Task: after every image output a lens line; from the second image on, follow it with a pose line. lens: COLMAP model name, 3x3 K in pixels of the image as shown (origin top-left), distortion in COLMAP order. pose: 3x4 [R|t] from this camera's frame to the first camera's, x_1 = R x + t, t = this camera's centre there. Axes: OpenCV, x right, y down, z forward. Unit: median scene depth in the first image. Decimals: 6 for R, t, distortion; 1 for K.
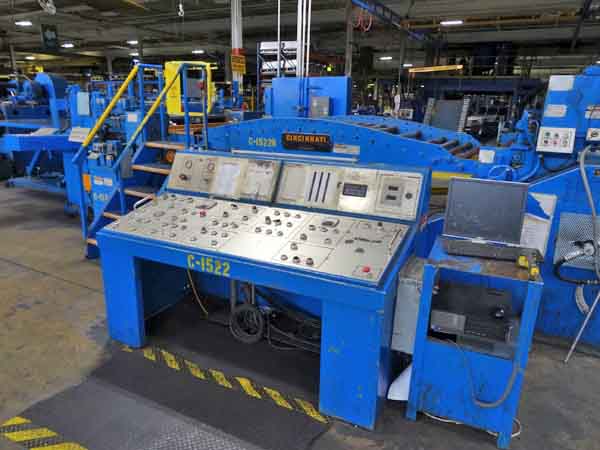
lens RADIAL K [[432.7, 0, 304.8], [0, 432.7, 228.0], [0, 0, 1]] dist [-0.008714, 0.003970]
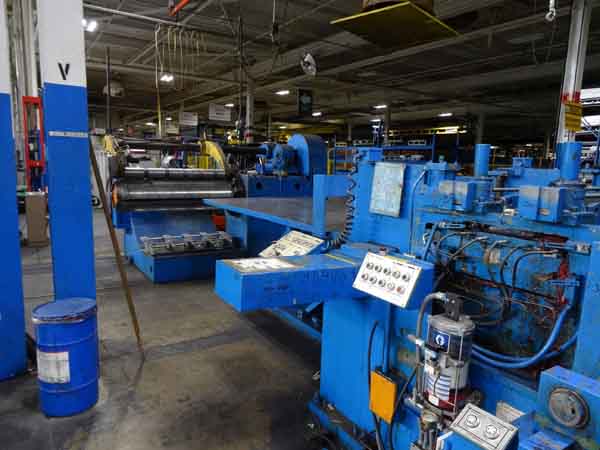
lens RADIAL K [[432.7, 0, 299.1], [0, 432.7, 227.6], [0, 0, 1]] dist [-0.008714, 0.003970]
pose [[0.879220, 0.077307, -0.470101, -0.144501], [-0.144254, 0.983625, -0.108040, -0.071790], [0.454051, 0.162806, 0.875975, 0.221818]]
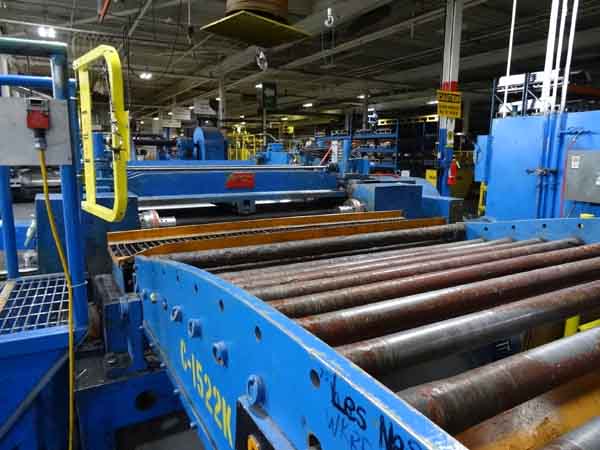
lens RADIAL K [[432.7, 0, 298.2], [0, 432.7, 225.5], [0, 0, 1]] dist [-0.008714, 0.003970]
pose [[0.847314, 0.076673, -0.525528, 0.011760], [-0.141103, 0.986461, -0.083580, -0.076057], [0.512004, 0.144972, 0.846661, 0.247810]]
